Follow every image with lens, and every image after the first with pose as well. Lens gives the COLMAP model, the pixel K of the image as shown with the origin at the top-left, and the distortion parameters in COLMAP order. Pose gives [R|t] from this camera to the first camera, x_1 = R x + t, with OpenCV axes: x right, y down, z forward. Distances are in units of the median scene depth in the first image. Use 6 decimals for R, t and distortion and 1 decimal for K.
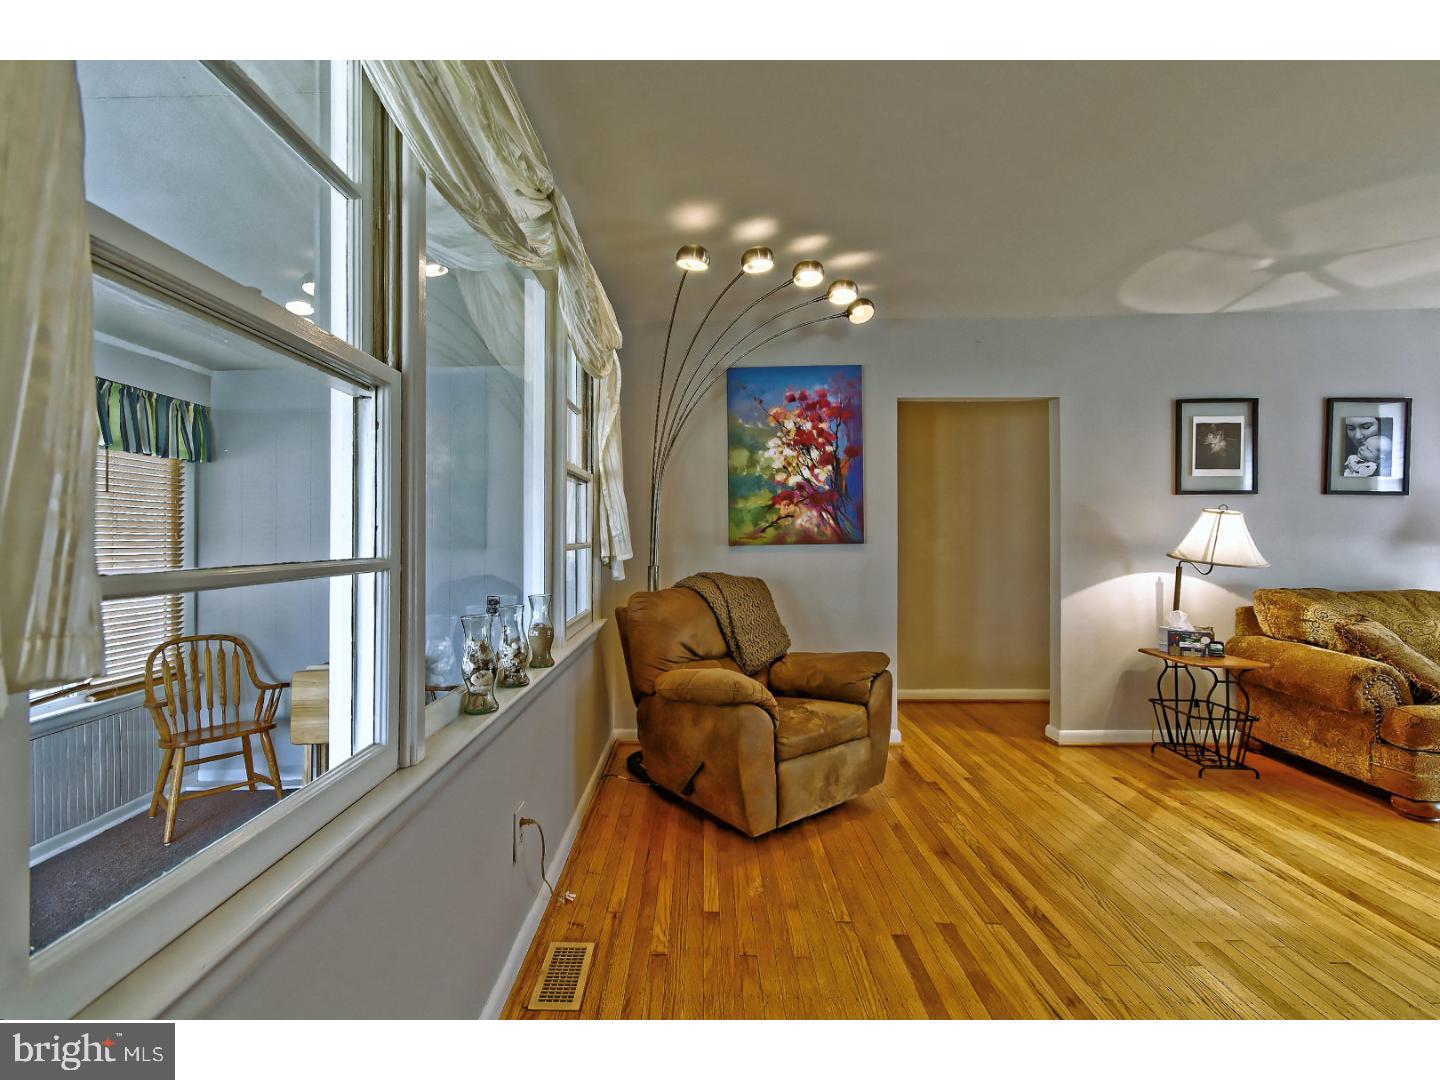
lens RADIAL K [[637.5, 0, 716.7], [0, 637.5, 544.8], [0, 0, 1]] dist [-0.001174, -0.001173]
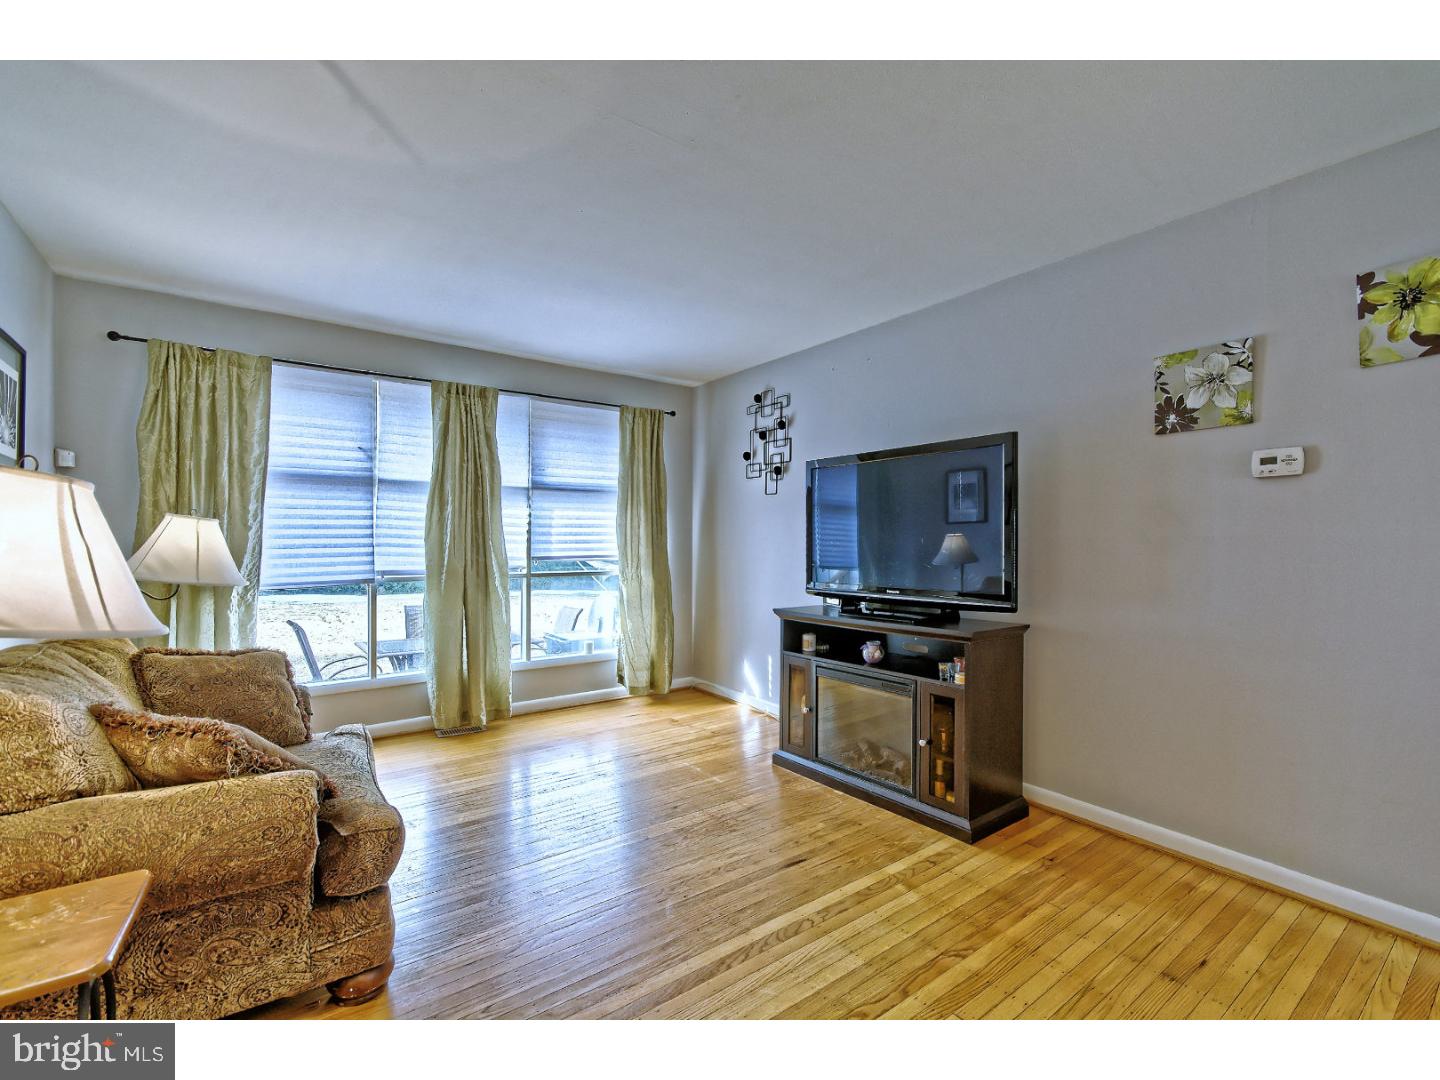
lens RADIAL K [[637.5, 0, 718.4], [0, 637.5, 549.1], [0, 0, 1]] dist [-0.001174, -0.001173]
pose [[-0.607047, -0.005195, 0.794649, 0.319536], [0.015984, 0.999697, 0.018746, -0.015113], [-0.794505, 0.024081, -0.606780, 0.918455]]
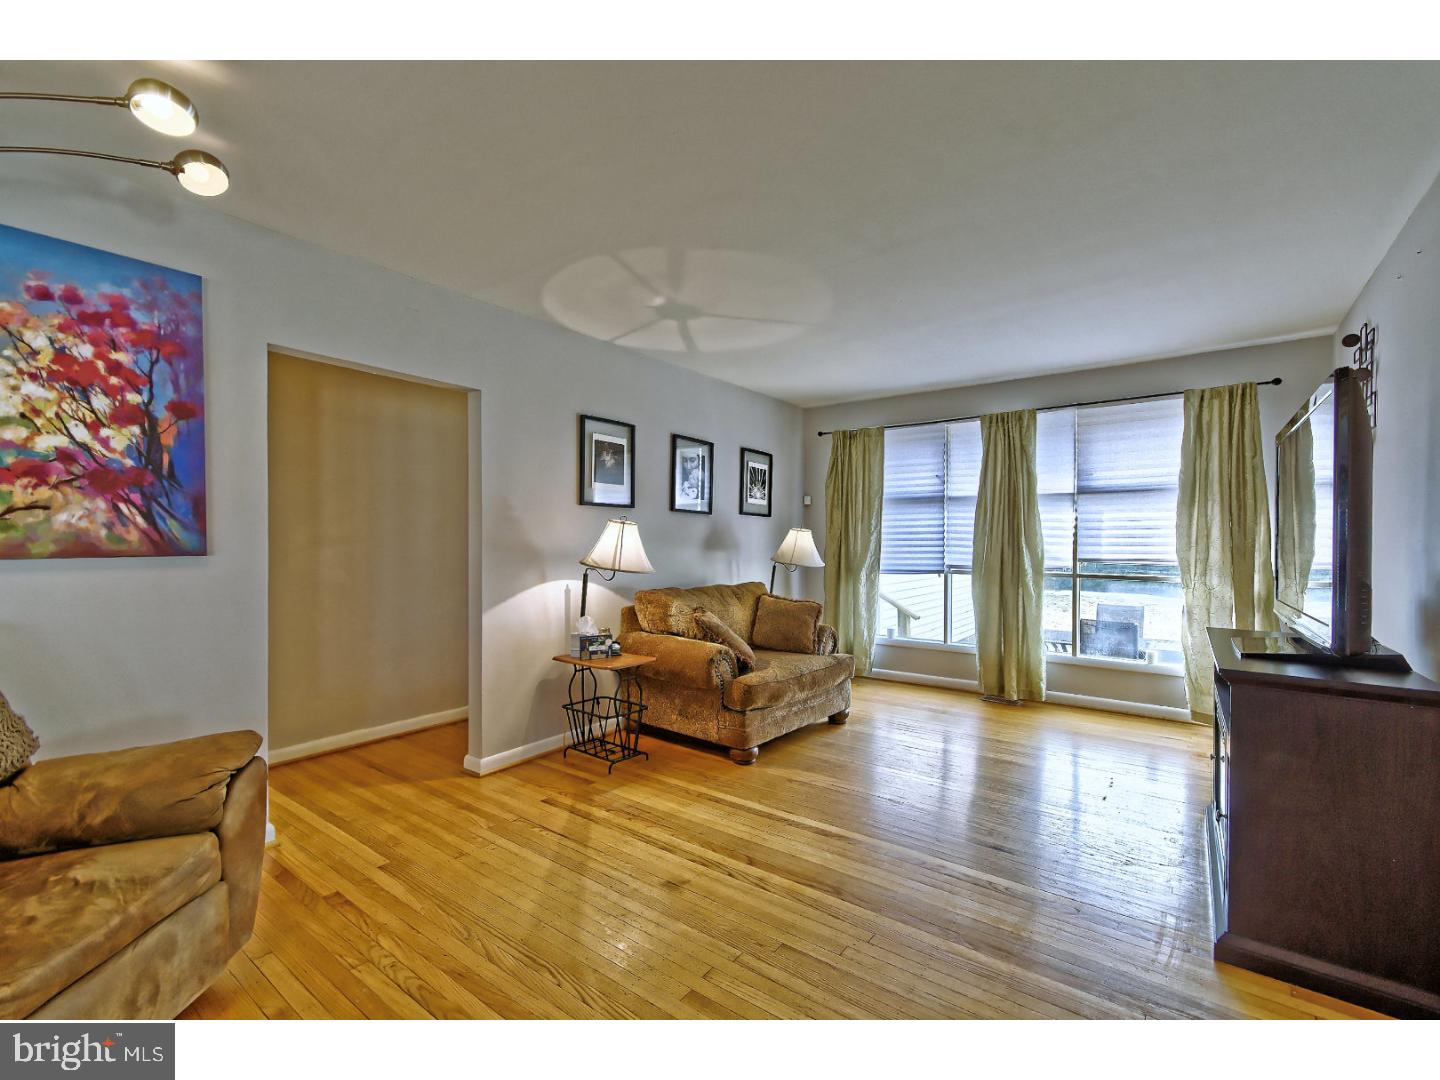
lens RADIAL K [[637.5, 0, 730.3], [0, 637.5, 548.6], [0, 0, 1]] dist [-0.001174, -0.001173]
pose [[0.603877, -0.002824, 0.797072, 0.038260], [0.006476, 0.999978, -0.001363, -0.004851], [-0.797051, 0.005985, 0.603882, 0.195101]]
